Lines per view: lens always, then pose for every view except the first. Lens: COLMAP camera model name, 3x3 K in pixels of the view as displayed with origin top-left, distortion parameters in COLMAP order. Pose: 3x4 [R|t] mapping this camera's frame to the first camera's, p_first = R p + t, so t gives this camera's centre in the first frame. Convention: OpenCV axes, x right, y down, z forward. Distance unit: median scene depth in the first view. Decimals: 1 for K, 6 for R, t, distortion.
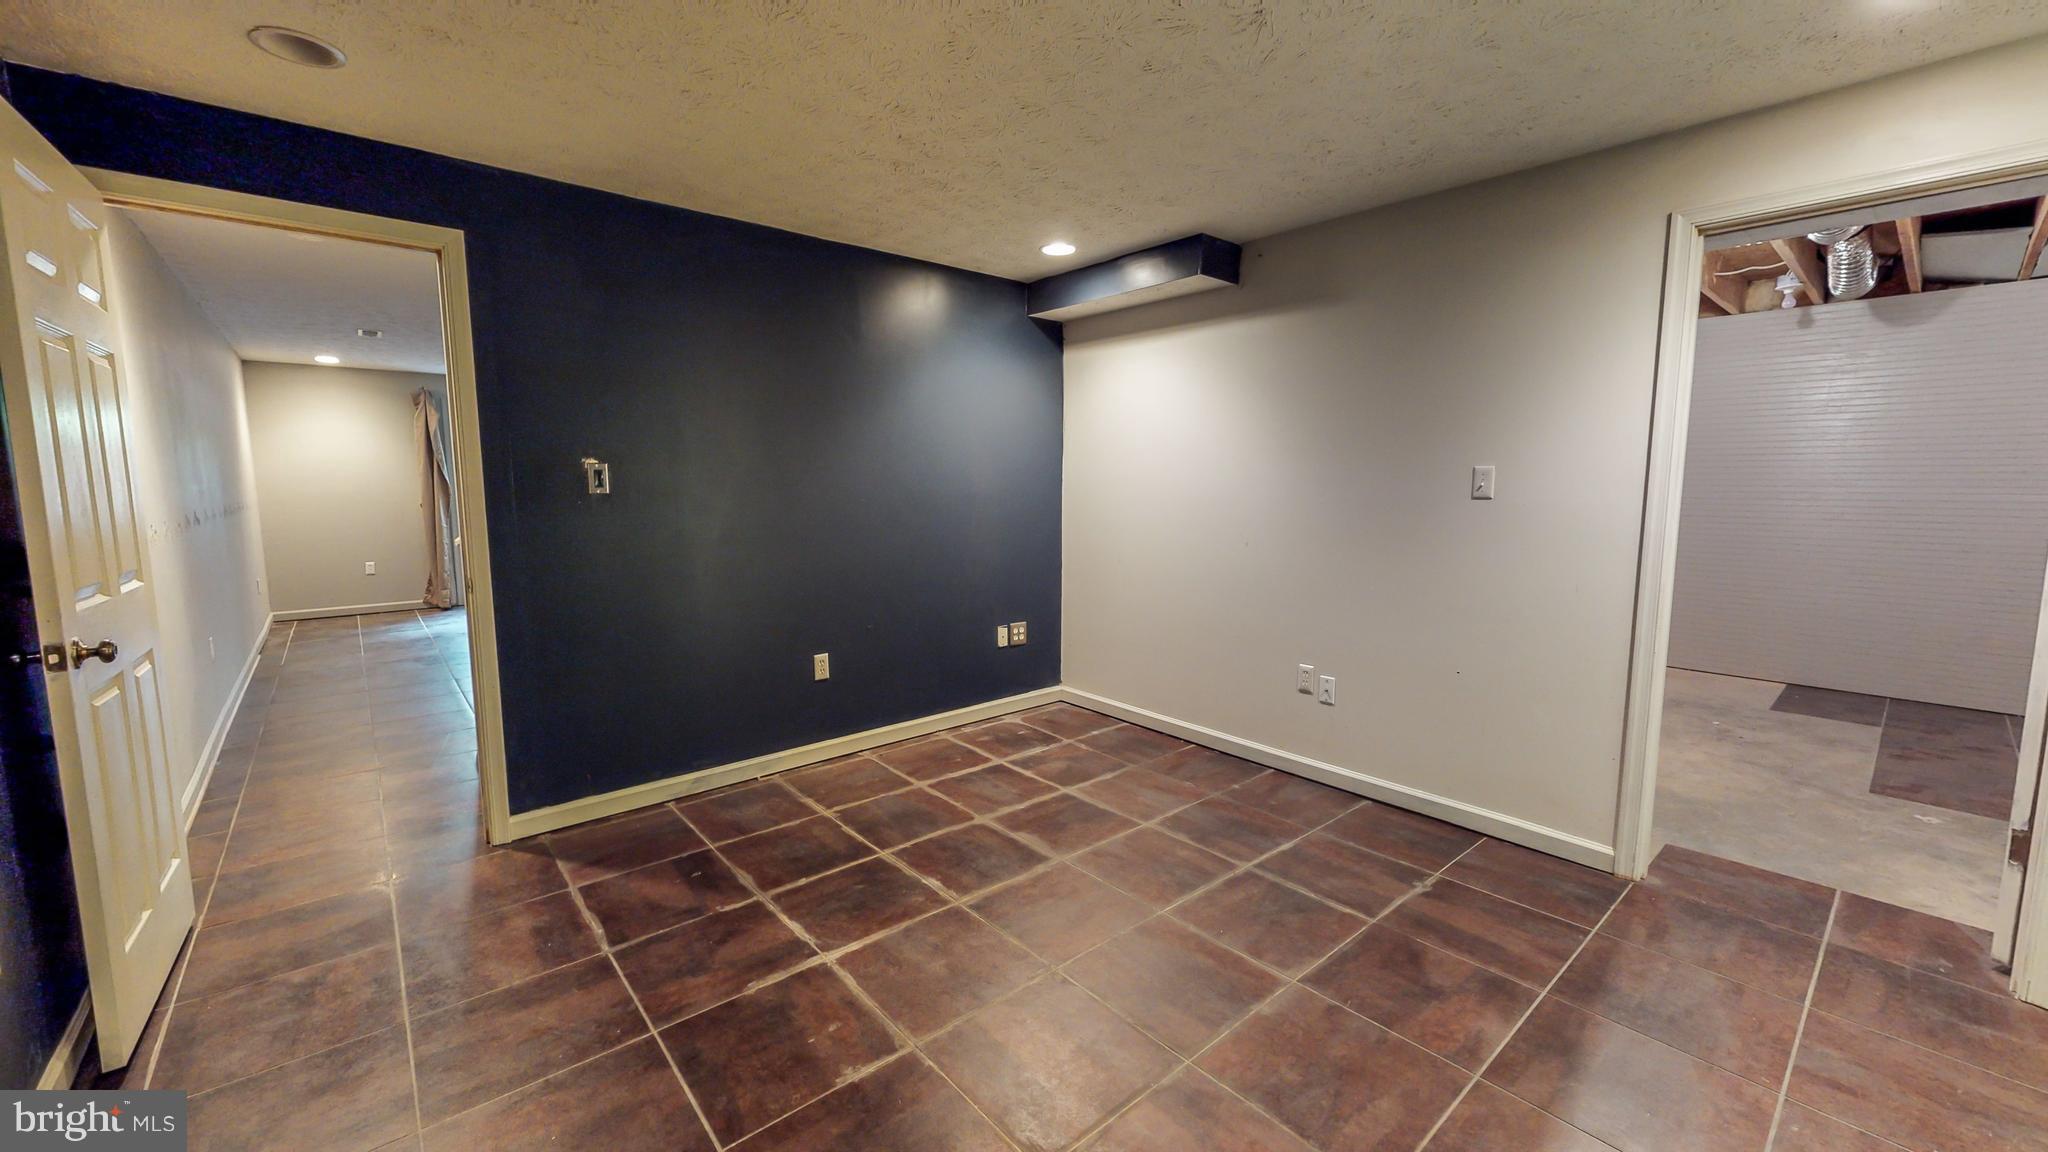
lens RADIAL K [[785.8, 0, 1028.5], [0, 785.8, 574.0], [0, 0, 1]] dist [0.001337, -0.000524]
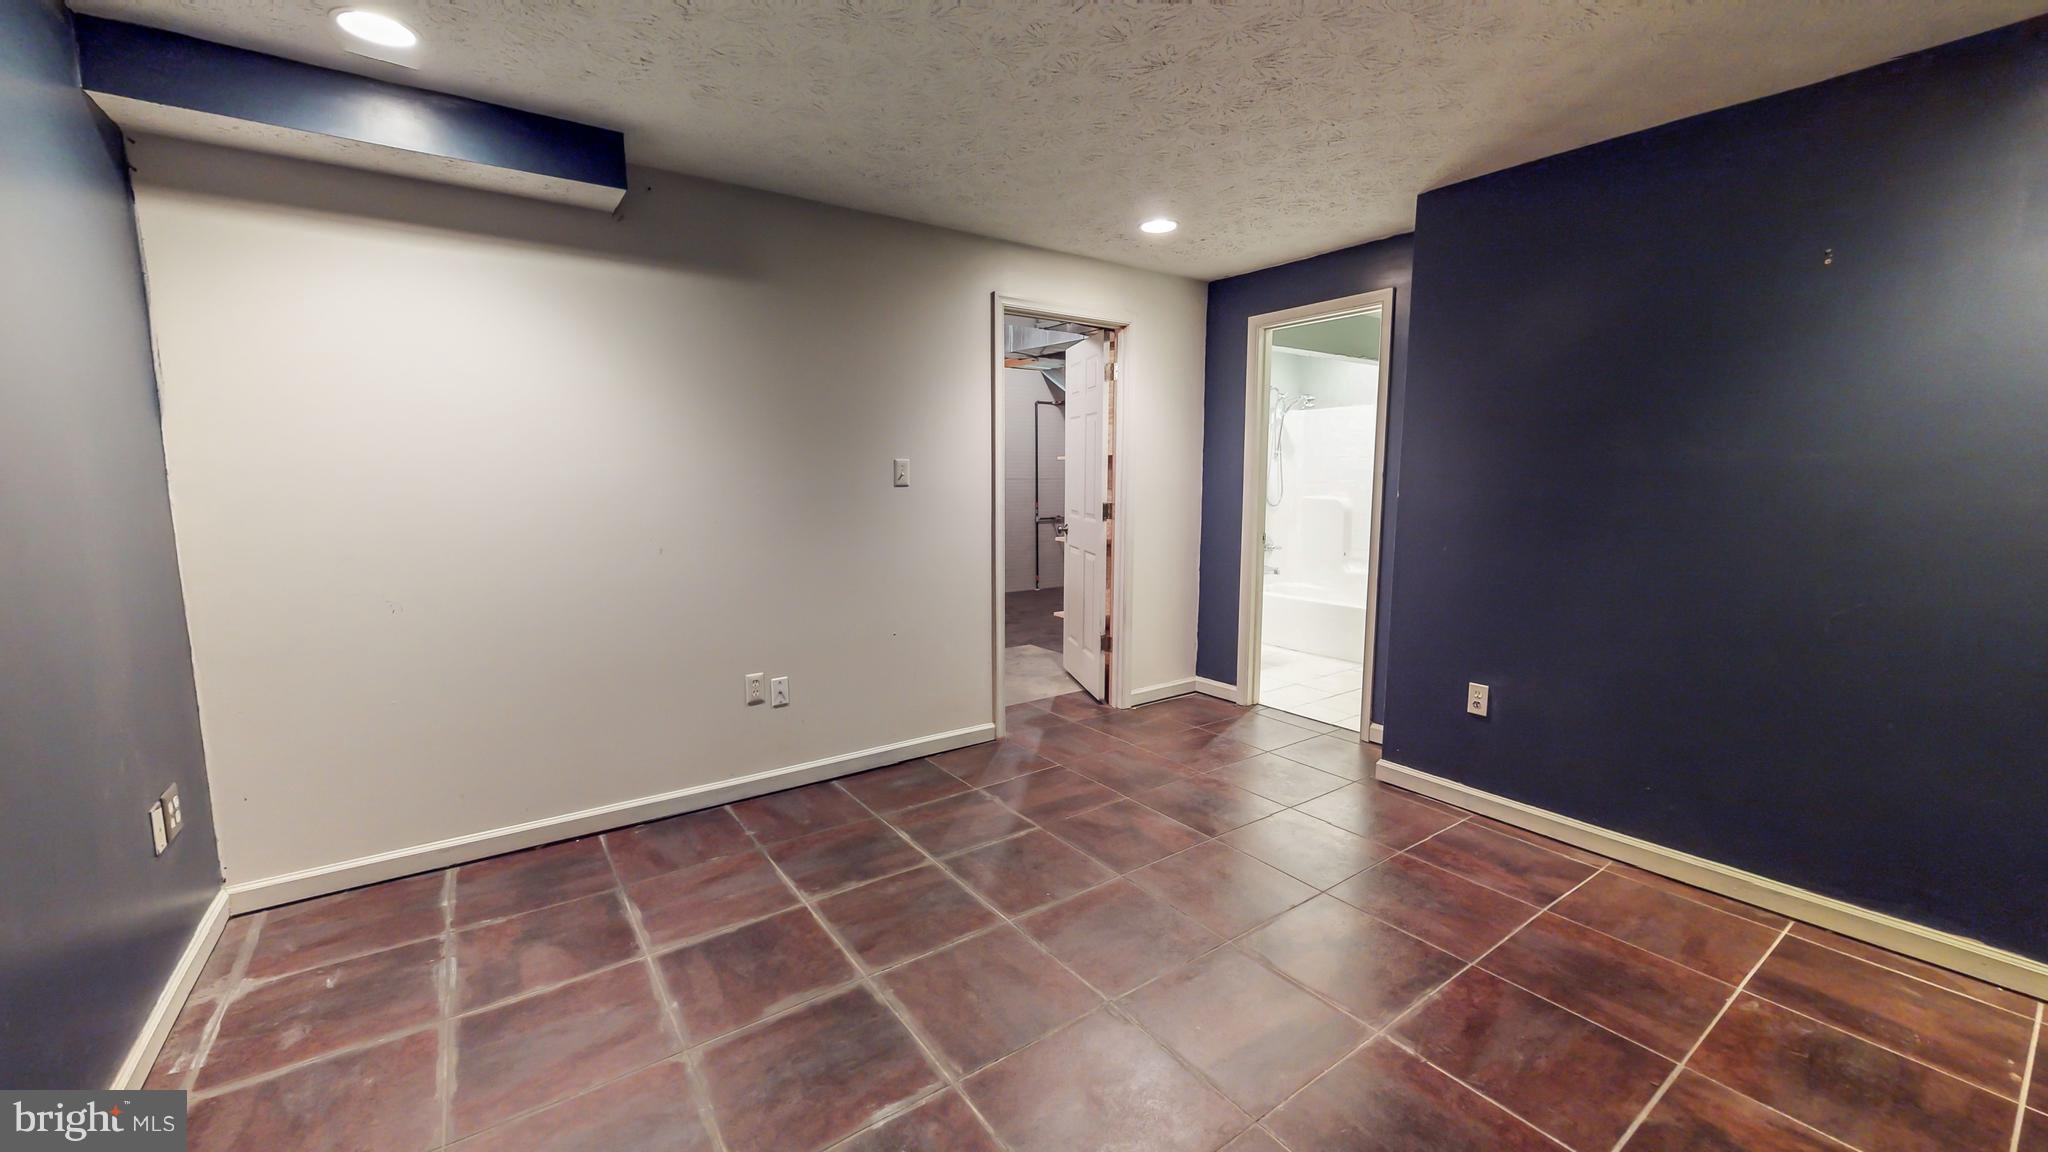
lens RADIAL K [[785.8, 0, 1026.6], [0, 785.8, 571.2], [0, 0, 1]] dist [0.001337, -0.000524]
pose [[0.093030, -0.125525, 0.987719, -0.547169], [0.119560, 0.986251, 0.114078, -0.073522], [-0.988459, 0.107479, 0.106759, 0.629568]]
